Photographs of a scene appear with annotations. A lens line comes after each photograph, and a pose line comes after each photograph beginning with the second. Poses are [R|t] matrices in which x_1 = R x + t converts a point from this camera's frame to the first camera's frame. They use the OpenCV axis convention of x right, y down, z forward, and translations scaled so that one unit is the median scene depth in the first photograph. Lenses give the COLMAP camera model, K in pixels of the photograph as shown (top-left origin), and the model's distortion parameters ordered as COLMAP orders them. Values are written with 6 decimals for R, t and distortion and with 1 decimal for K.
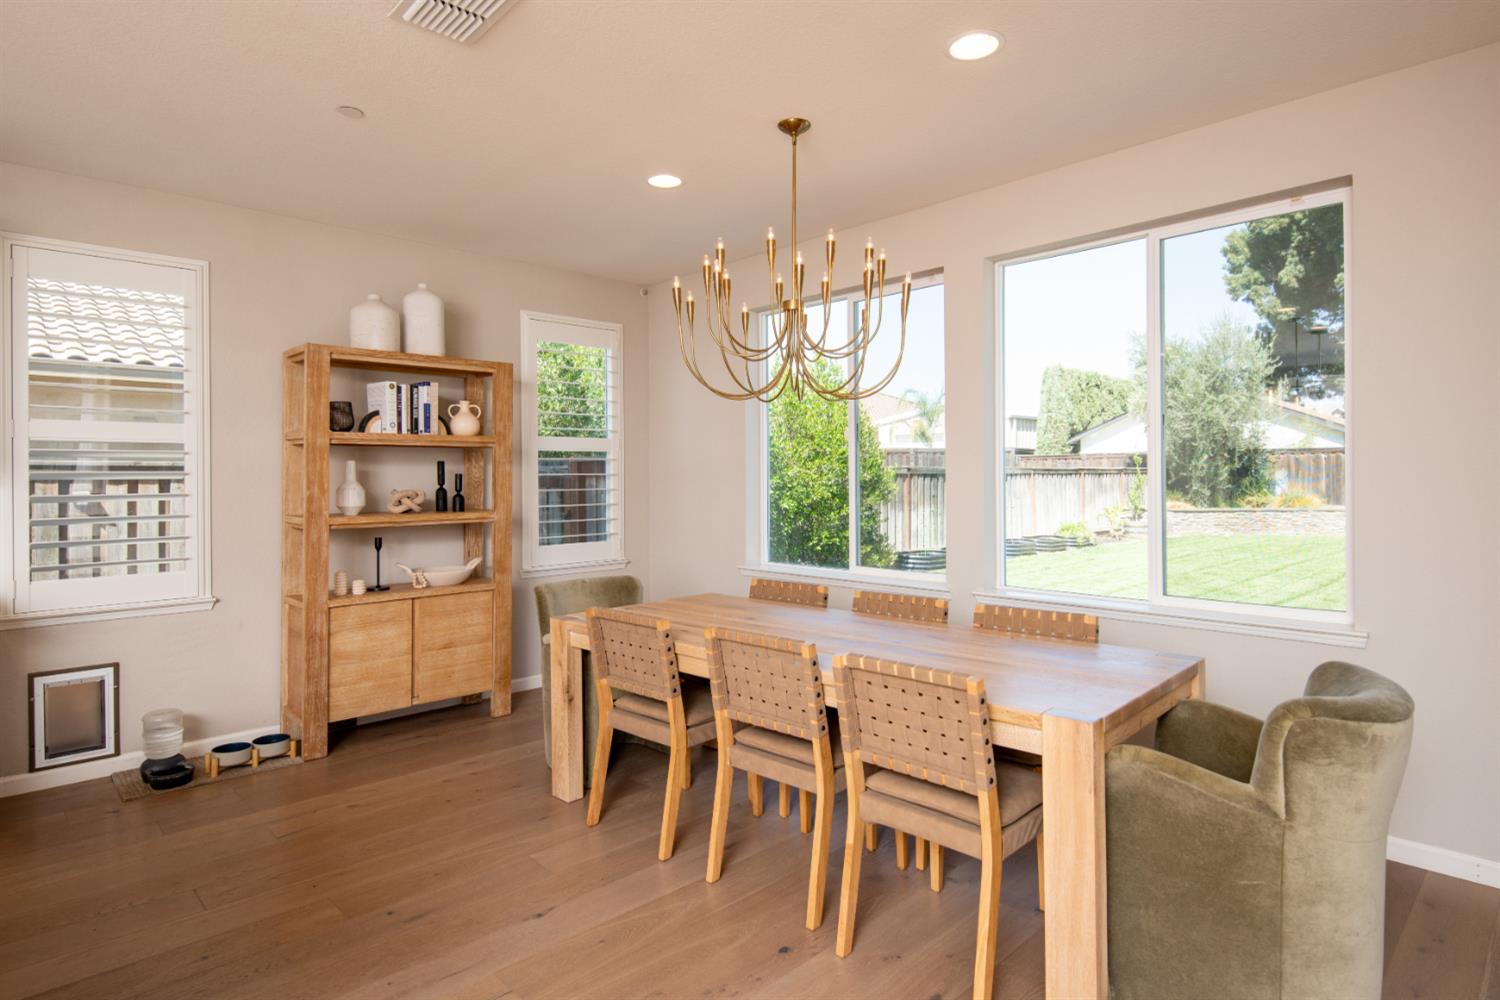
lens RADIAL K [[767.5, 0, 757.0], [0, 767.5, 486.4], [0, 0, 1]] dist [0.017839, 0.000671]
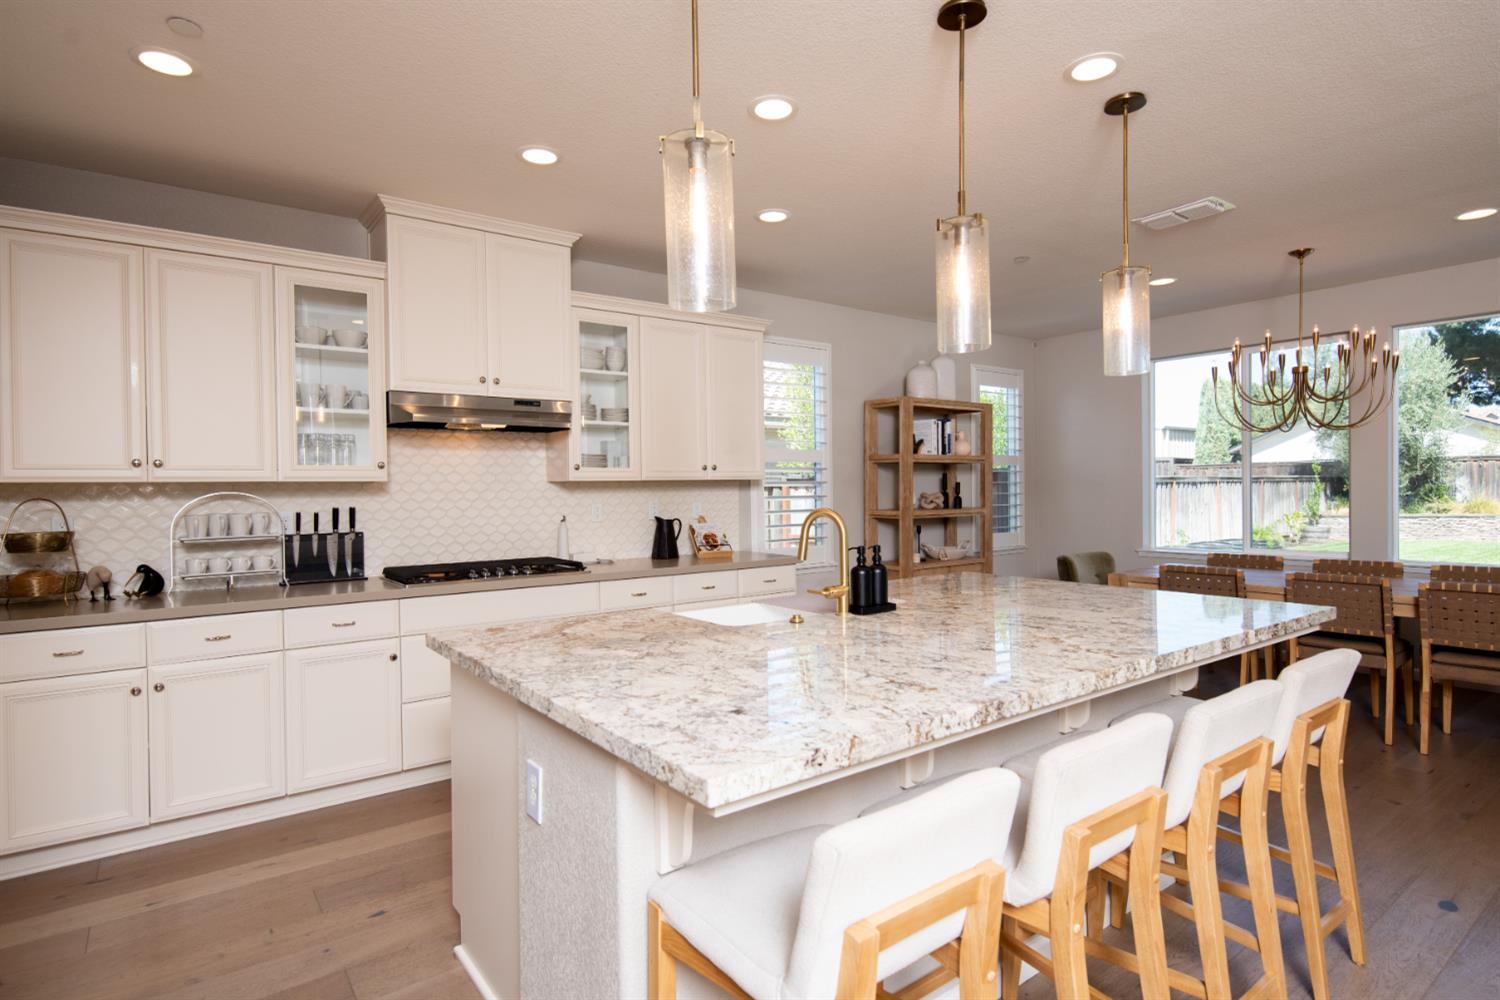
lens RADIAL K [[767.5, 0, 744.9], [0, 767.5, 502.0], [0, 0, 1]] dist [0.017839, 0.000671]
pose [[0.995106, -0.002553, -0.098775, -0.168460], [0.003121, 0.999979, 0.005592, 0.002993], [0.098759, -0.005873, 0.995094, -0.121315]]
